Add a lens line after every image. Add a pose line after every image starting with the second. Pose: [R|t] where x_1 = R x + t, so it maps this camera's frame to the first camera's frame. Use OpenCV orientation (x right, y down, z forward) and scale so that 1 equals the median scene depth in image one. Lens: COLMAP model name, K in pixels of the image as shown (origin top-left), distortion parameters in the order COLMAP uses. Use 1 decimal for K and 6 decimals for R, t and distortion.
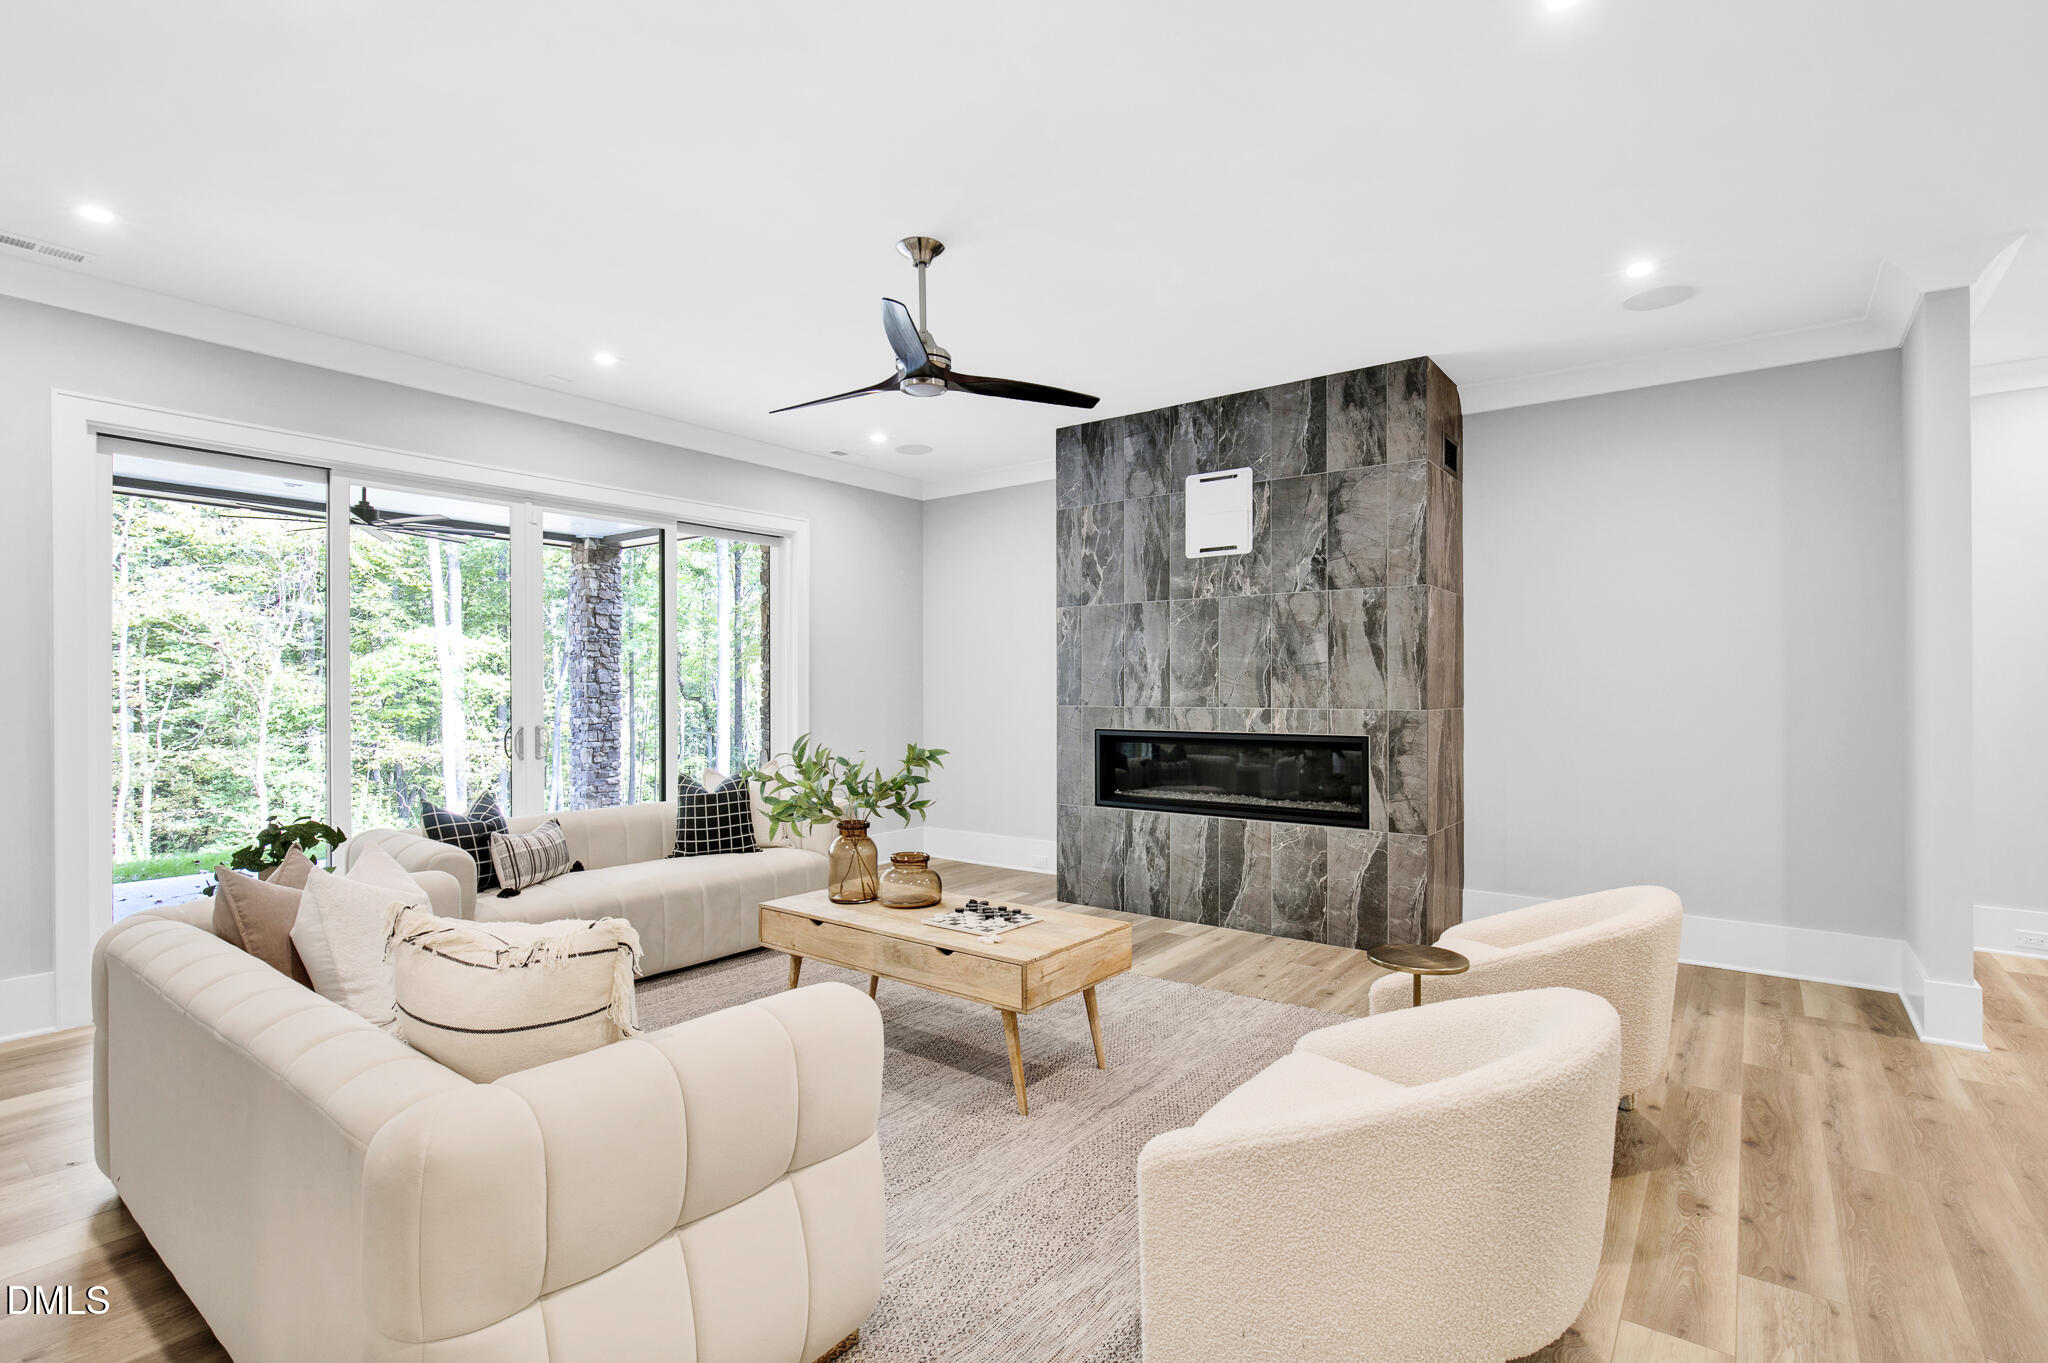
lens RADIAL K [[956.4, 0, 1022.3], [0, 956.4, 706.1], [0, 0, 1]] dist [-0.013194, 0.000853]
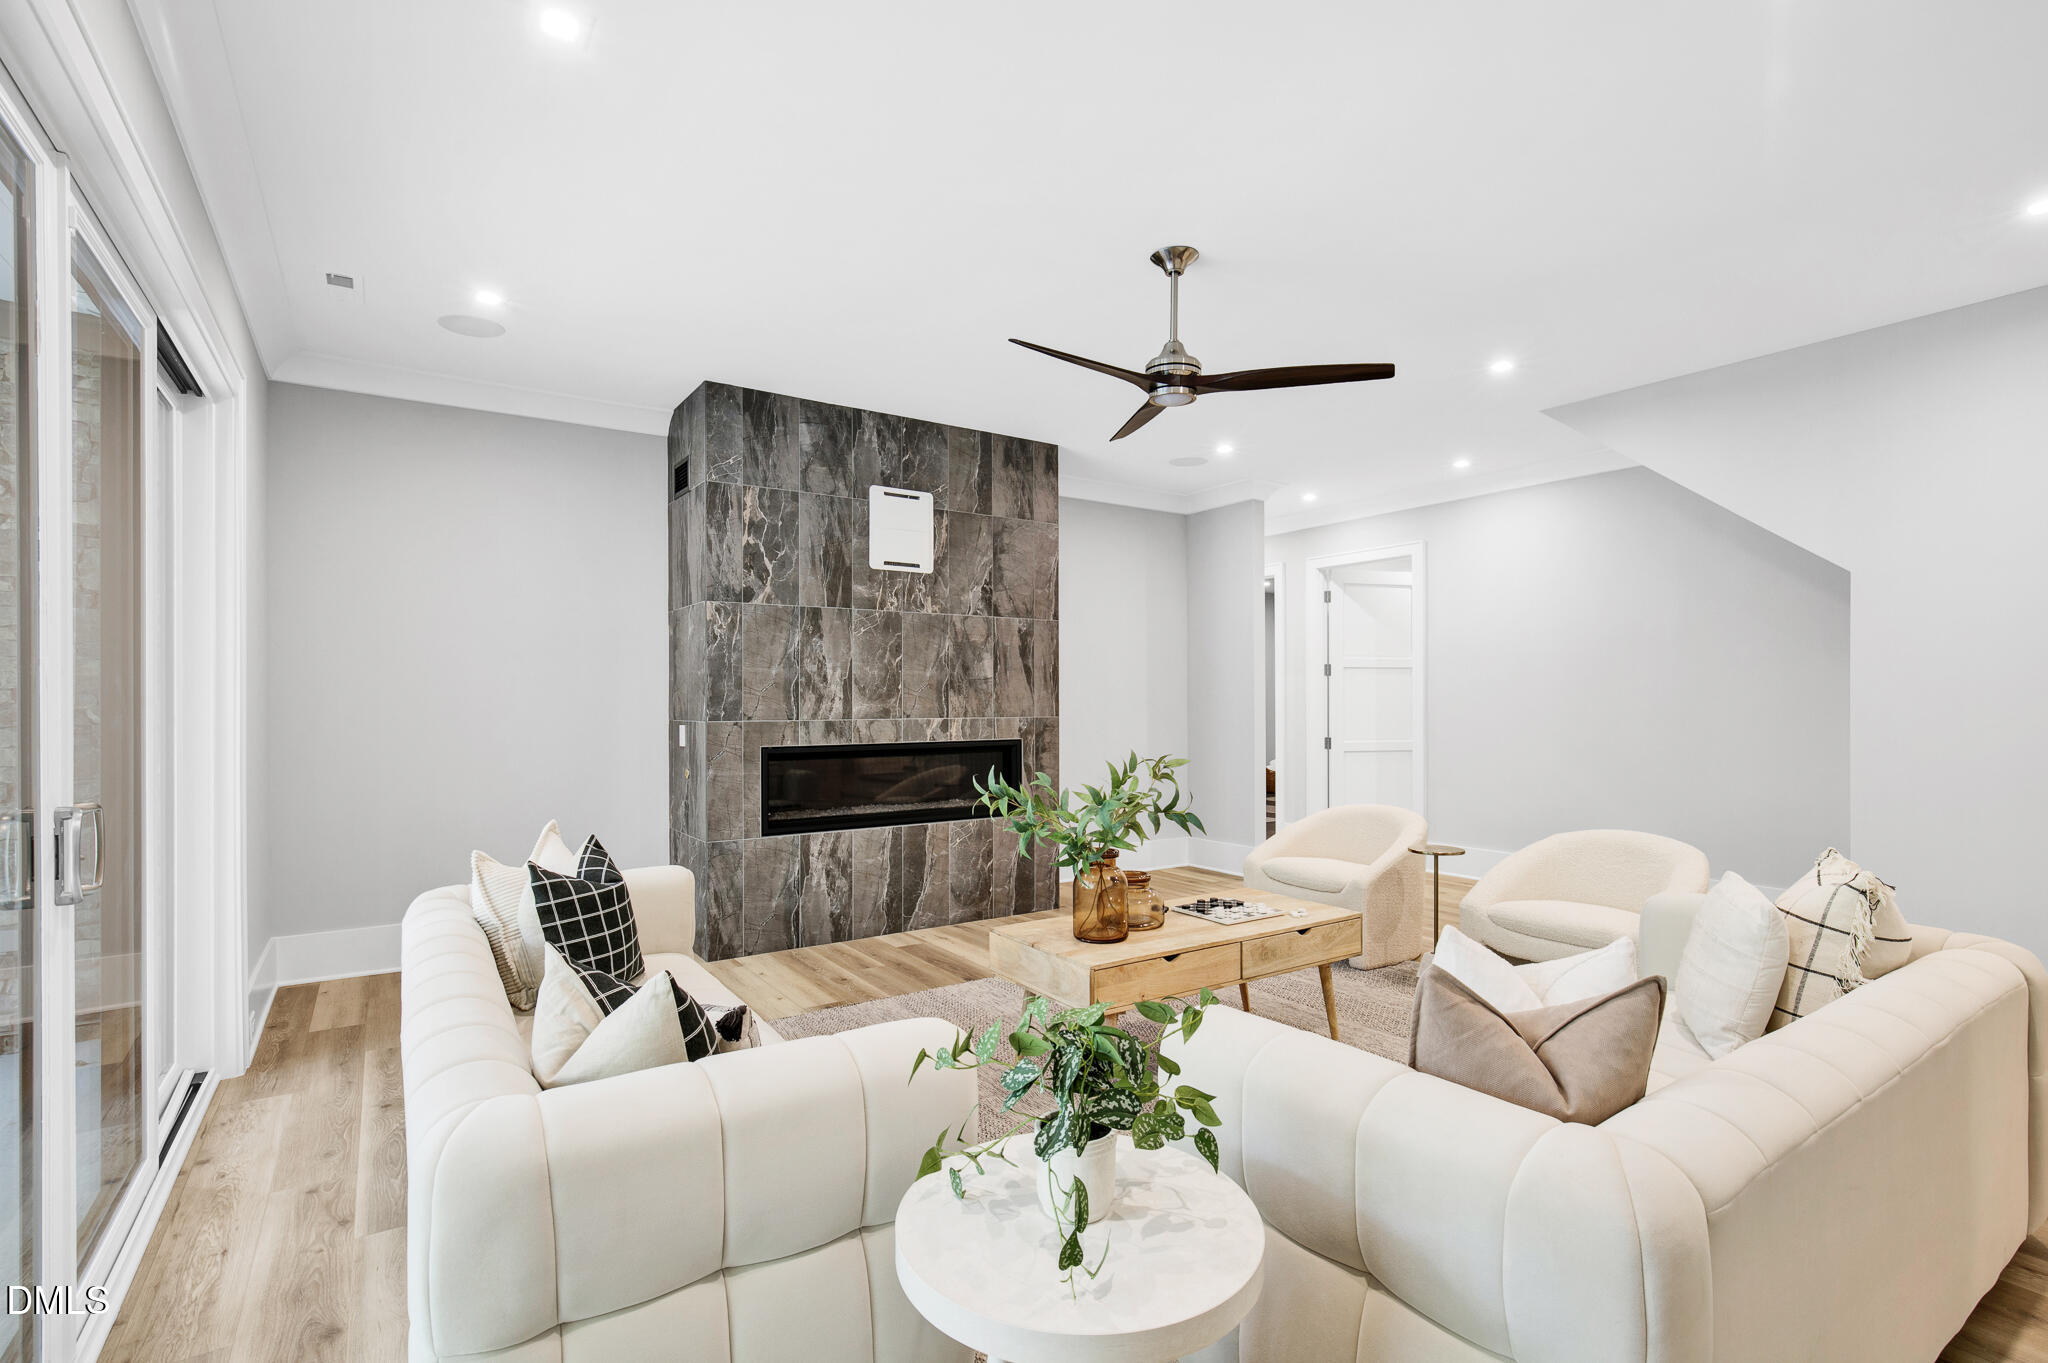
lens RADIAL K [[956.4, 0, 1022.3], [0, 956.4, 706.1], [0, 0, 1]] dist [-0.013194, 0.000853]
pose [[0.322129, -0.010699, 0.946635, -0.721590], [0.013836, 0.999883, 0.006593, -0.016991], [-0.946595, 0.010974, 0.322240, 0.542906]]
